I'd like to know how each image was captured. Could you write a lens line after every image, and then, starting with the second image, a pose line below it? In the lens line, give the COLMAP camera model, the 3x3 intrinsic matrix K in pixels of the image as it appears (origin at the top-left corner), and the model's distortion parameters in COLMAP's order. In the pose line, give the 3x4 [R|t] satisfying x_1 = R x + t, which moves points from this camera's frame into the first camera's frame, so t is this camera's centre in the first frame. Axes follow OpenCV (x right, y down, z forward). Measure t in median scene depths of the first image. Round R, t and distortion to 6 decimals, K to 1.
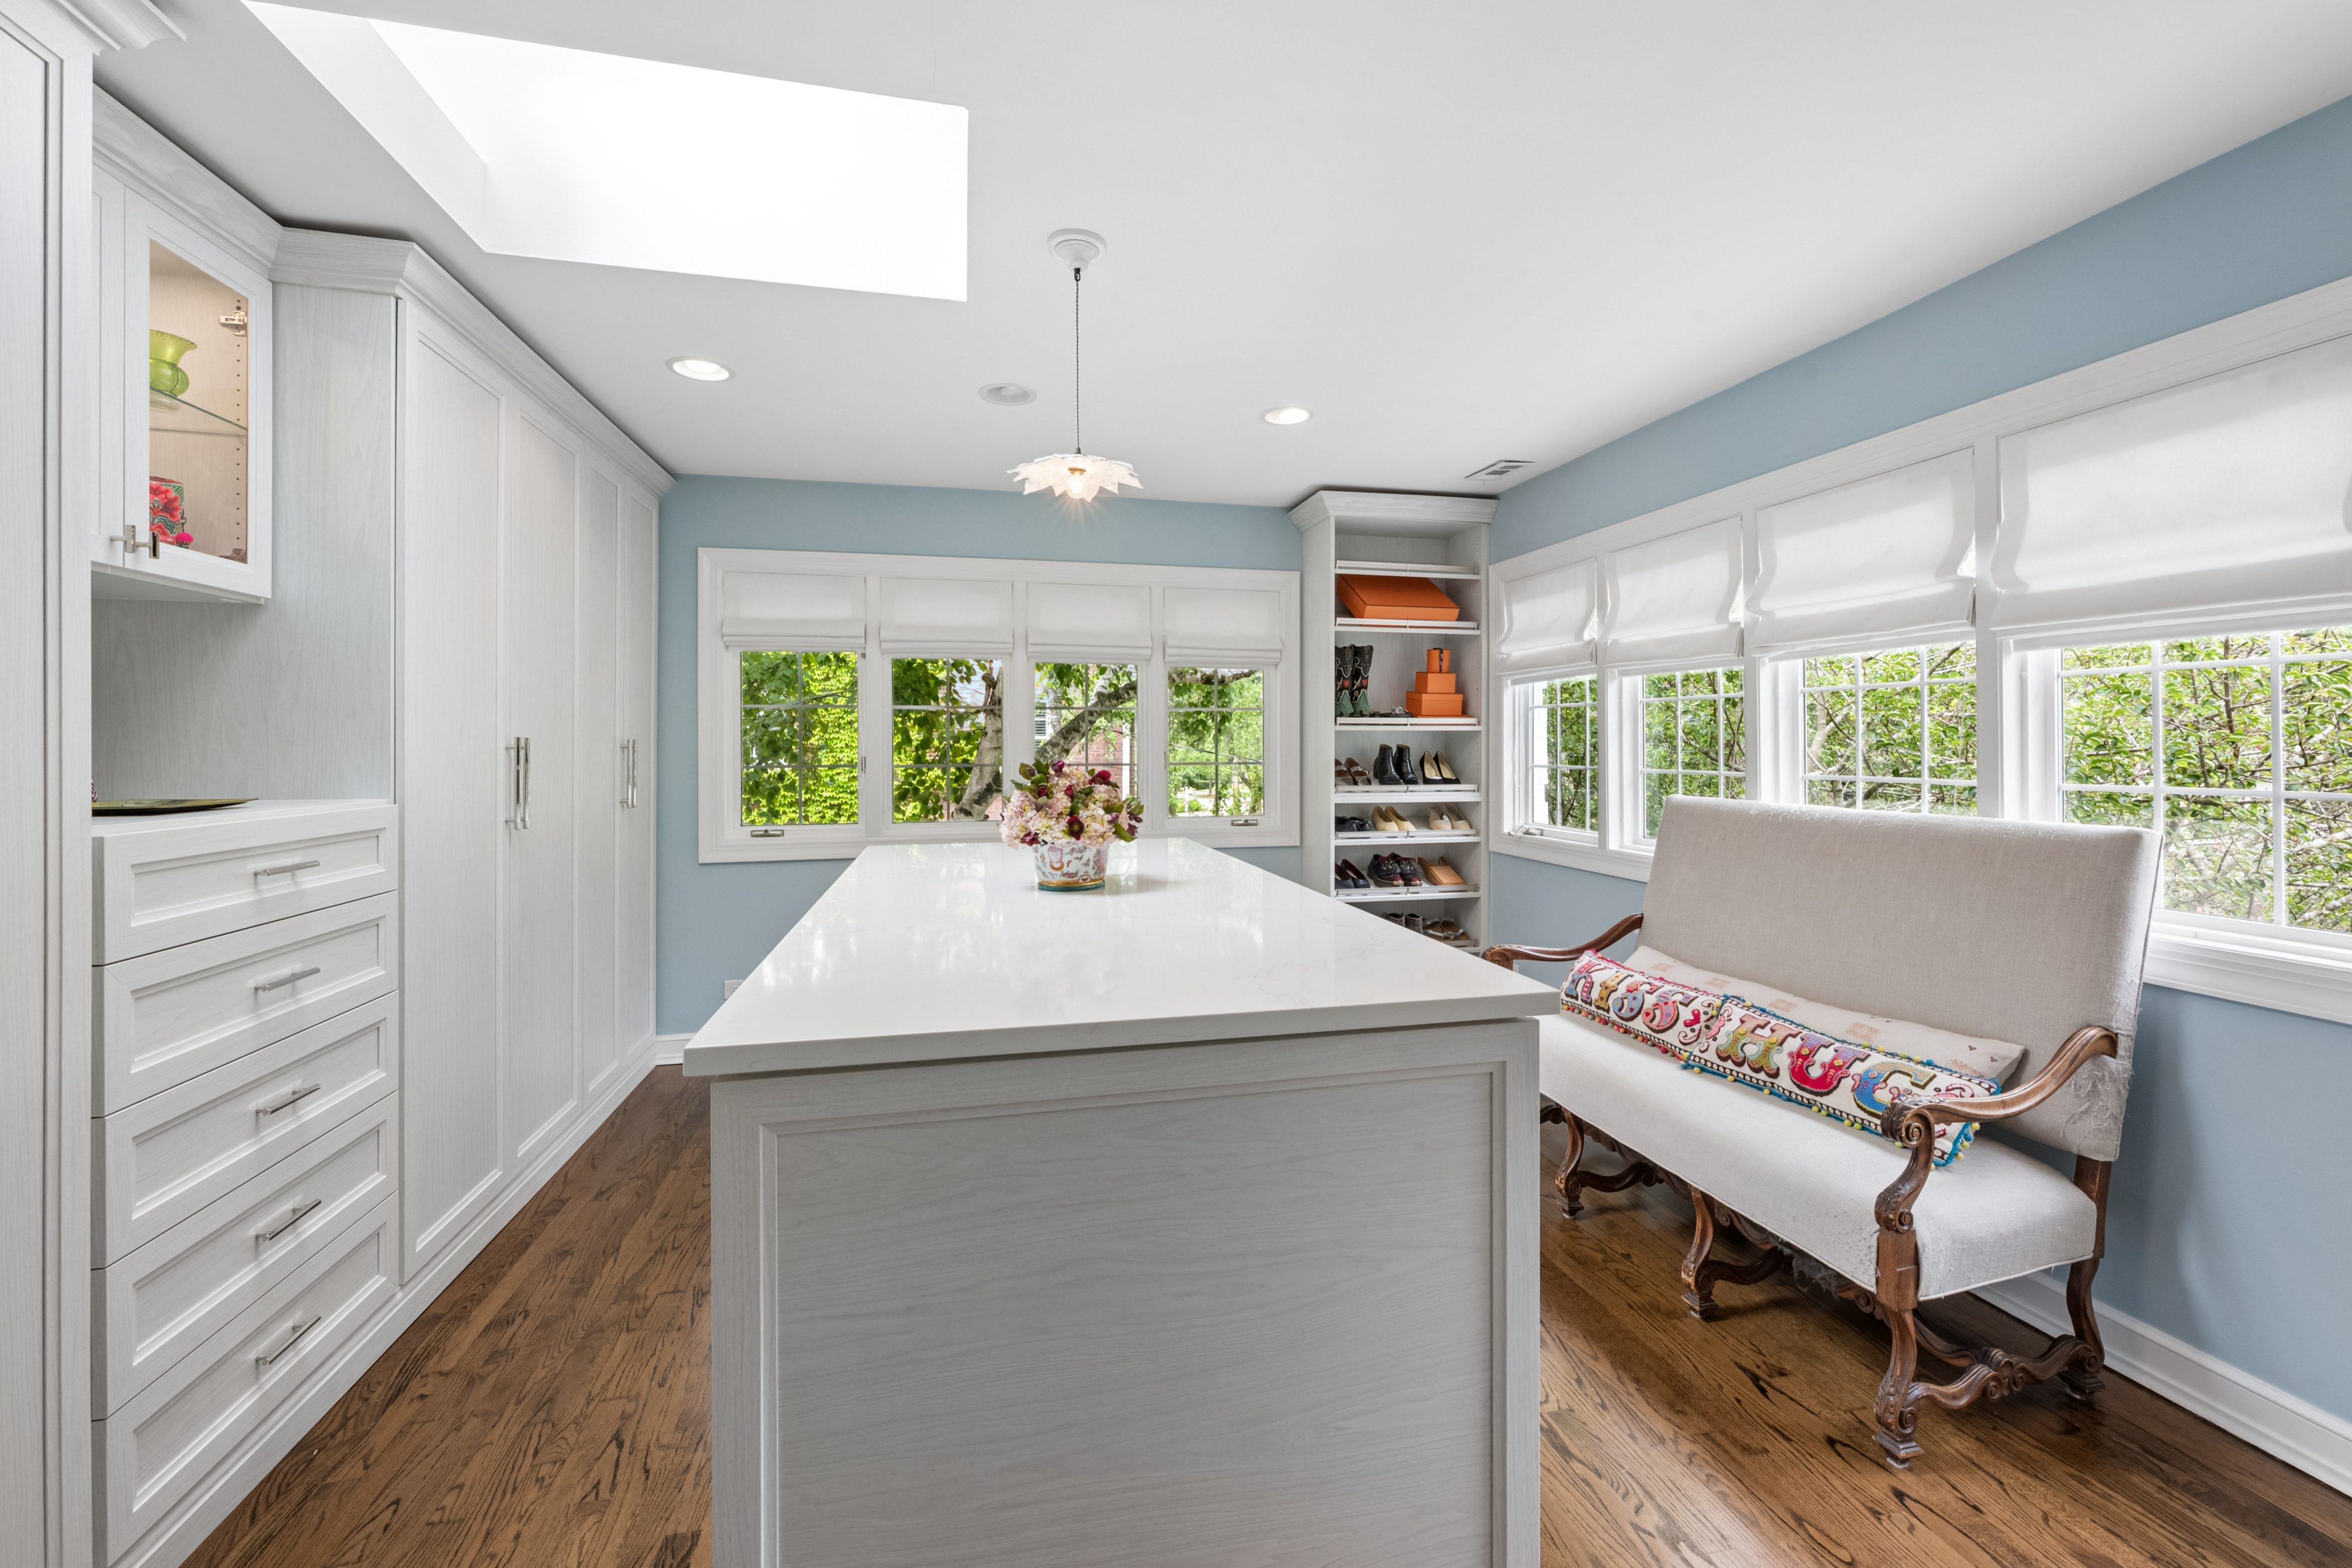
lens RADIAL K [[986.2, 0, 1194.9], [0, 986.2, 744.2], [0, 0, 1]] dist [0.003626, 0.000132]
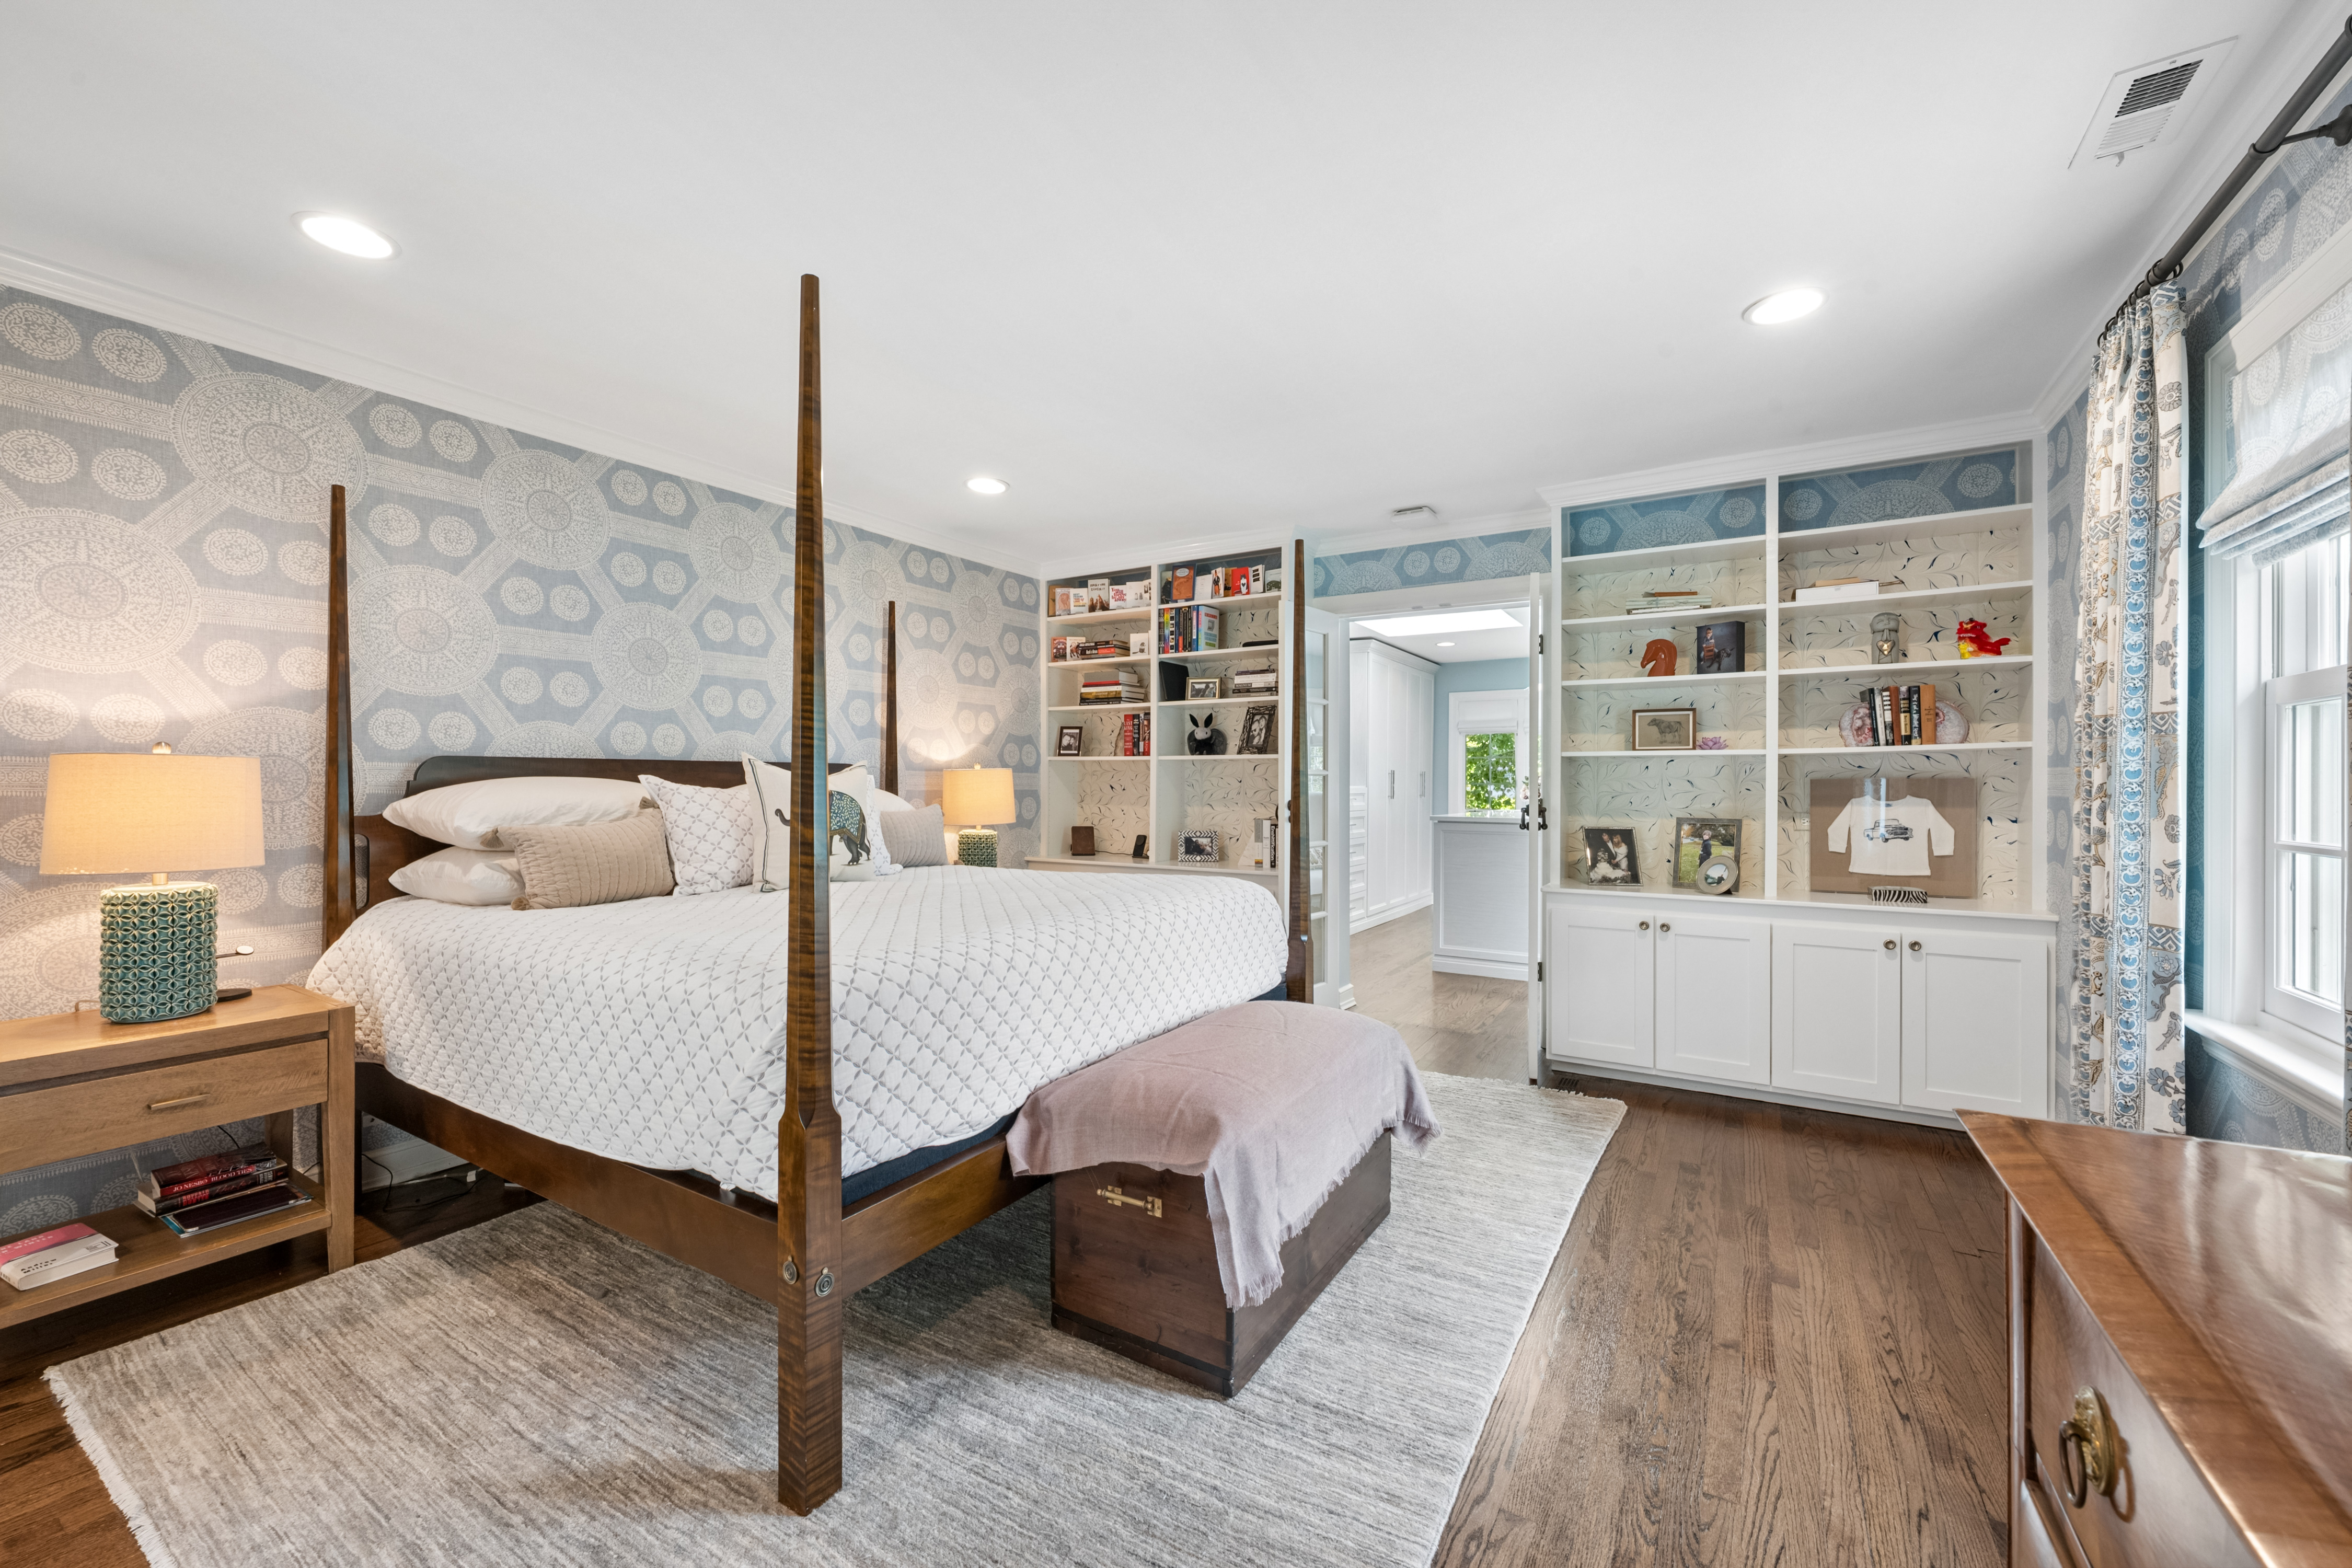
lens RADIAL K [[922.6, 0, 1179.9], [0, 922.6, 784.4], [0, 0, 1]] dist [0.003282, -0.000362]
pose [[0.715938, 0.003992, -0.698152, 0.546851], [-0.004545, 0.999989, 0.001057, 0.021838], [0.698149, 0.002416, 0.715949, -0.974378]]
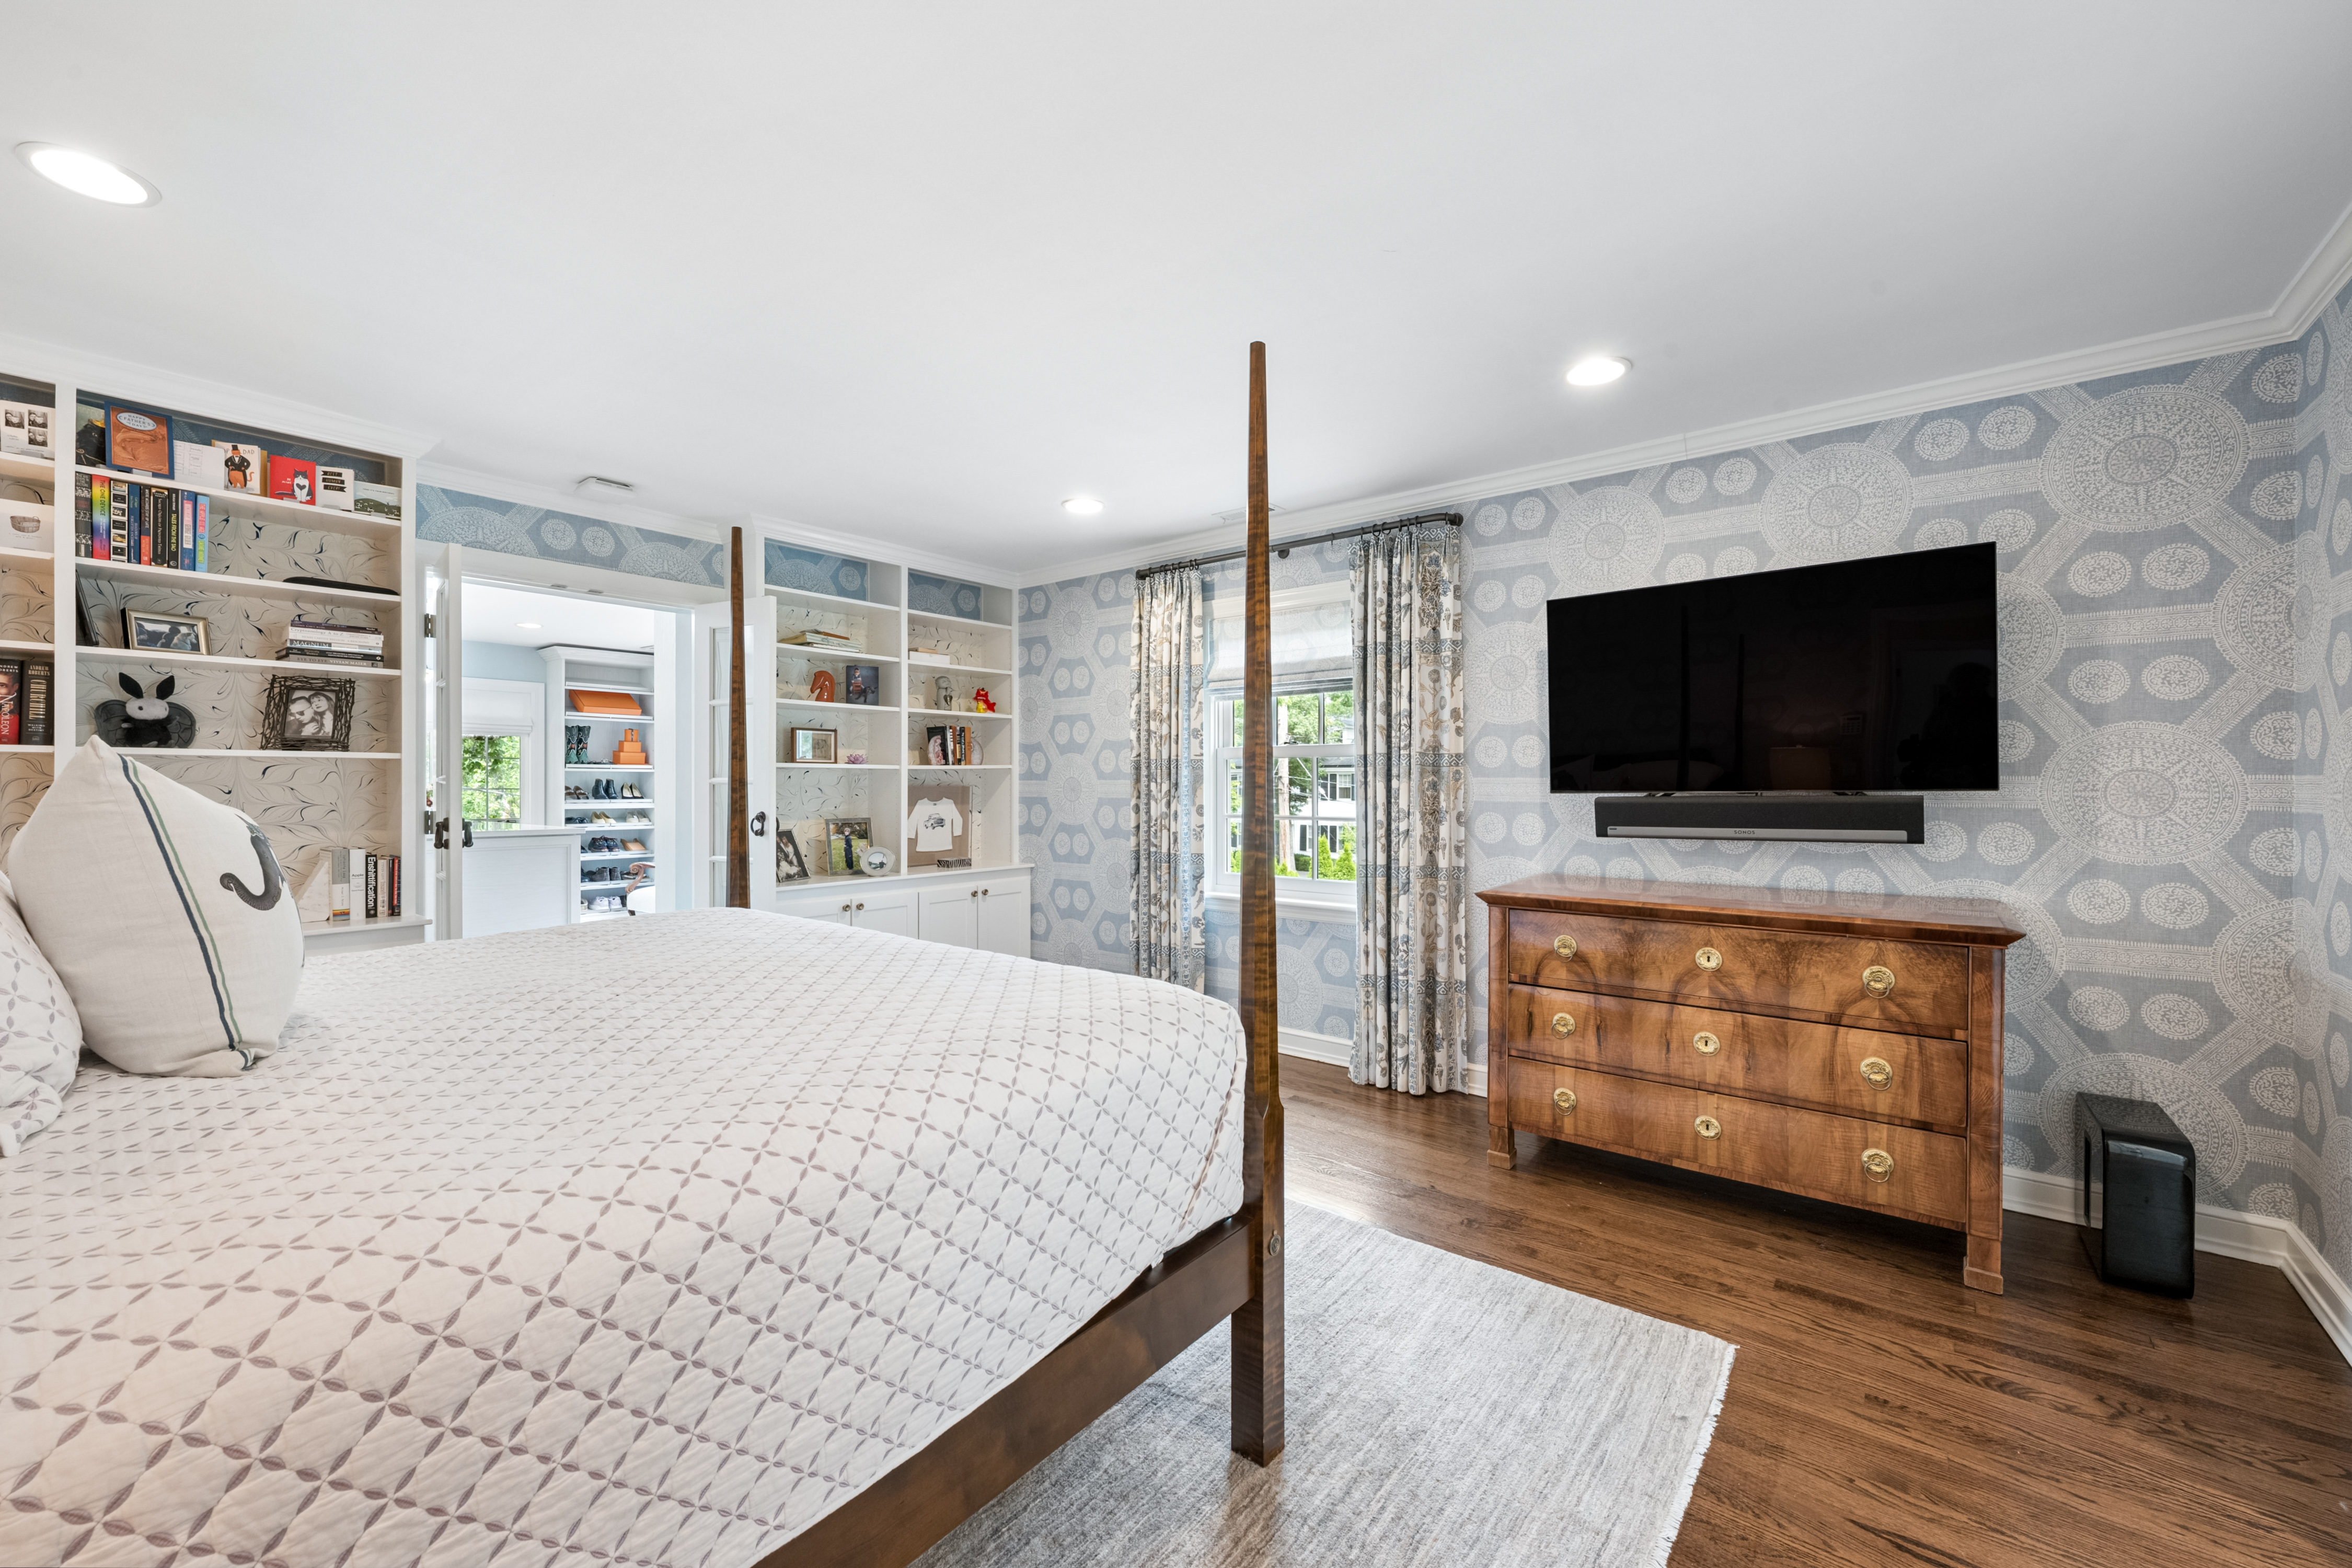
lens RADIAL K [[922.6, 0, 1172.3], [0, 922.6, 788.4], [0, 0, 1]] dist [0.003282, -0.000362]
pose [[0.789971, -0.000896, 0.613144, -0.024397], [-0.000449, 0.999998, 0.002040, 0.015021], [-0.613144, -0.001887, 0.789969, -1.095650]]
